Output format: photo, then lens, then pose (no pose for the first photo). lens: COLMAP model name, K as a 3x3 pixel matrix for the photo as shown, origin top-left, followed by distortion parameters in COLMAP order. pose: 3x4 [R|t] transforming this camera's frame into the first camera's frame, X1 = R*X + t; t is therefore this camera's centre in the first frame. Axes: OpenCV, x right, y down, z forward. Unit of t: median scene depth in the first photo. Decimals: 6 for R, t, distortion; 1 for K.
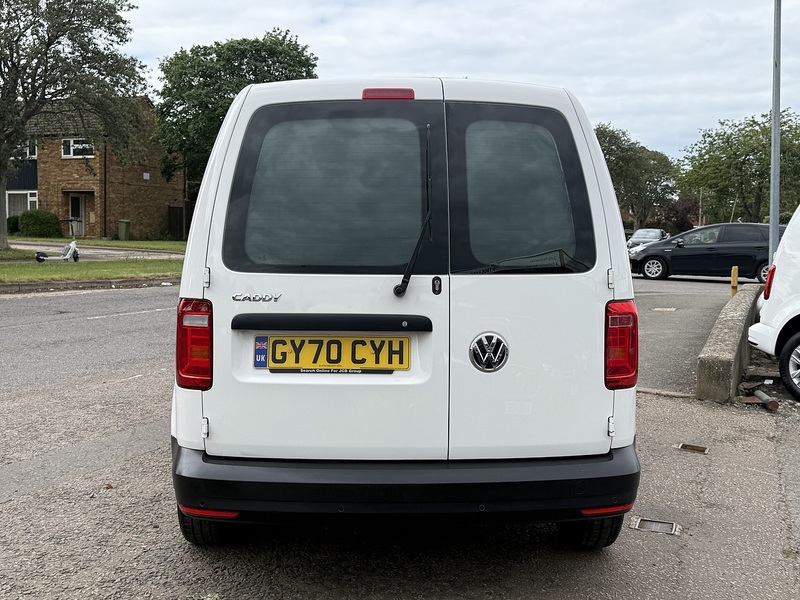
lens RADIAL K [[905.7, 0, 400.0], [0, 905.7, 300.0], [0, 0, 1]] dist [0.039676, -0.001594]
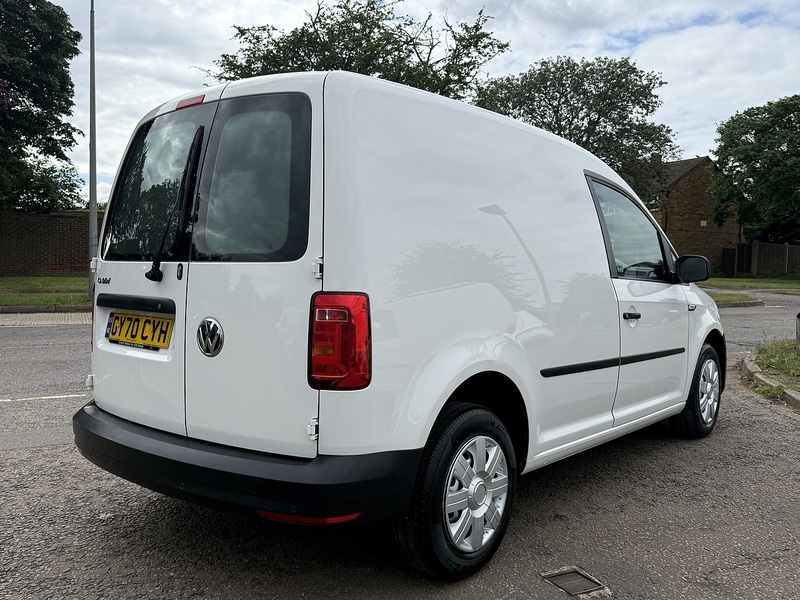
lens RADIAL K [[719.2, 0, 400.0], [0, 719.2, 300.0], [0, 0, 1]] dist [0.021534, 0.000331]
pose [[0.749505, 0.032975, -0.661177, 0.784977], [-0.057180, 0.998251, -0.015033, 0.015190], [0.659525, 0.049073, 0.750079, 0.521772]]
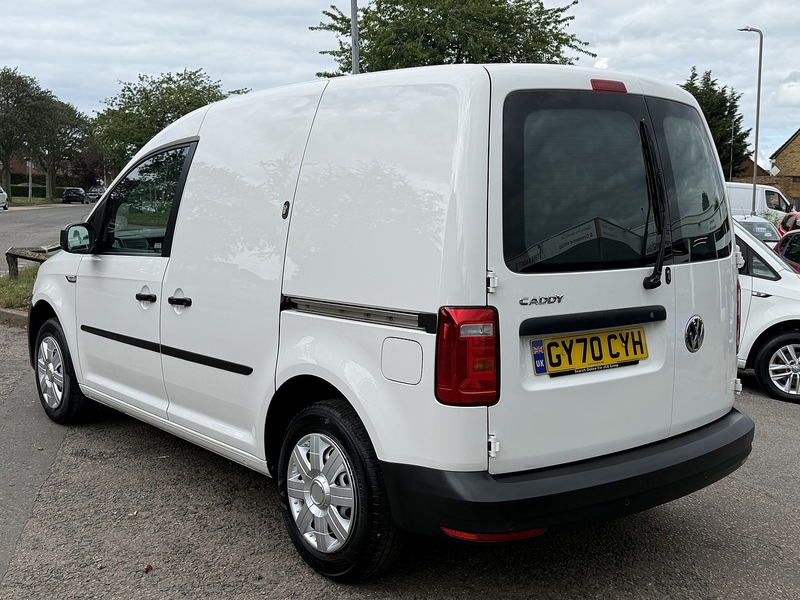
lens RADIAL K [[905.7, 0, 400.0], [0, 905.7, 300.0], [0, 0, 1]] dist [0.039676, -0.001594]
pose [[0.799205, -0.074356, 0.596442, -0.819841], [0.043875, 0.996888, 0.065488, -0.068953], [-0.599455, -0.026169, 0.799980, 0.335746]]
